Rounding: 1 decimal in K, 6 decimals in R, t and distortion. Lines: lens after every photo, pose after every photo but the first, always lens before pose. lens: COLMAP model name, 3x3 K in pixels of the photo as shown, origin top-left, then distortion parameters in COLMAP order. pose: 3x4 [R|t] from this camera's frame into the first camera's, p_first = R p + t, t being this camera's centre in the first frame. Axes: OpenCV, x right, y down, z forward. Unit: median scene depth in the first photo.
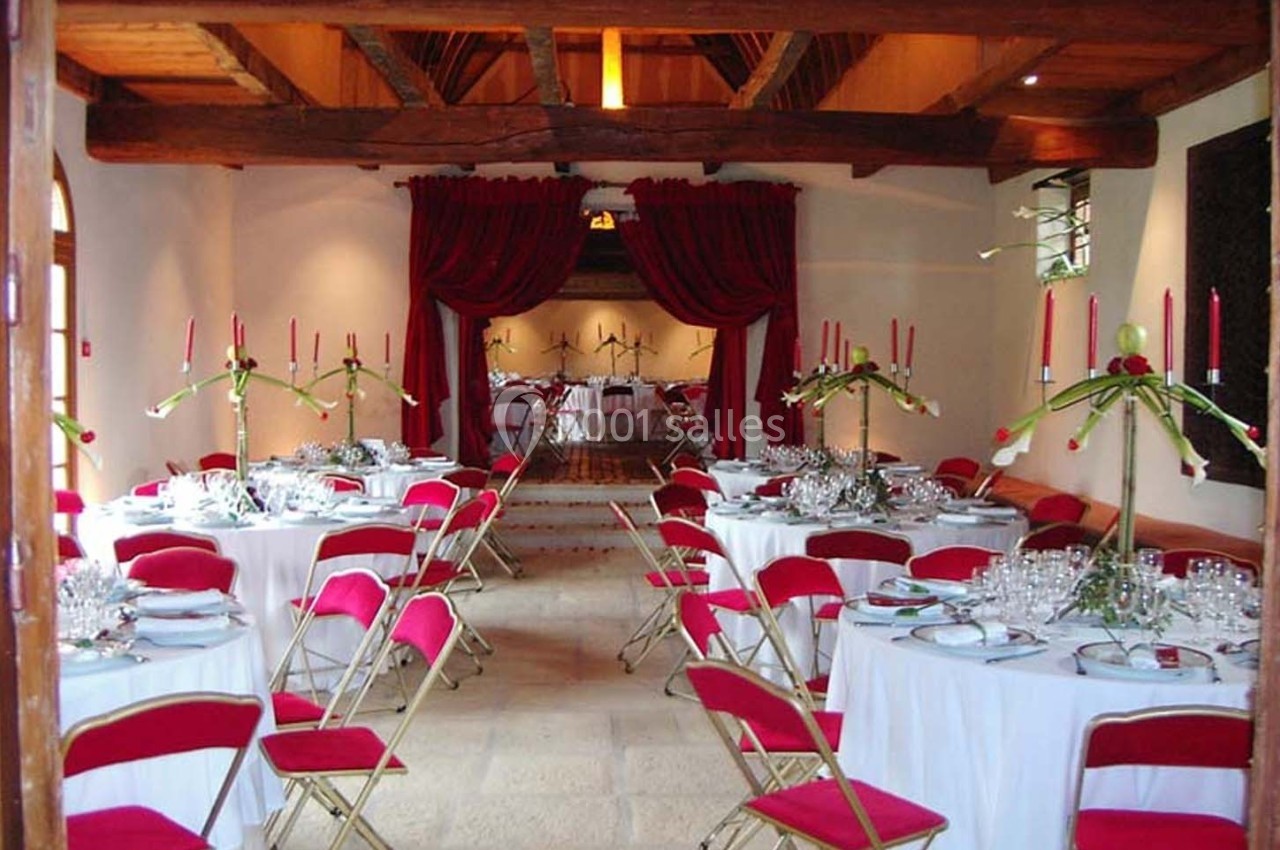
lens RADIAL K [[1265.0, 0, 633.6], [0, 1265.0, 368.6], [0, 0, 1]] dist [0.243243, -0.528423]
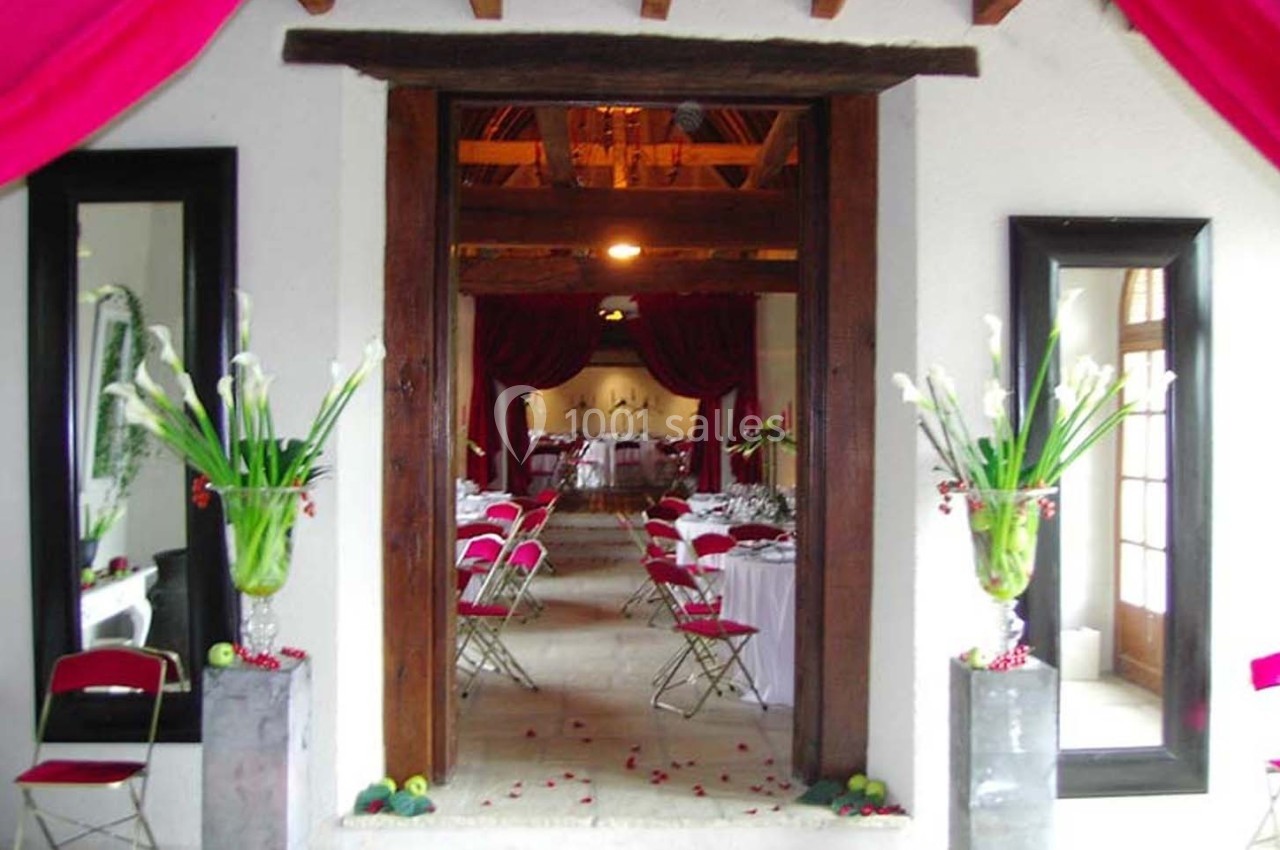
lens RADIAL K [[1265.0, 0, 633.6], [0, 1265.0, 368.6], [0, 0, 1]] dist [0.243243, -0.528423]
pose [[0.999932, 0.000091, -0.011621, 0.010533], [-0.000595, 0.999061, -0.043319, -0.004615], [0.011606, 0.043323, 0.998994, -0.308878]]
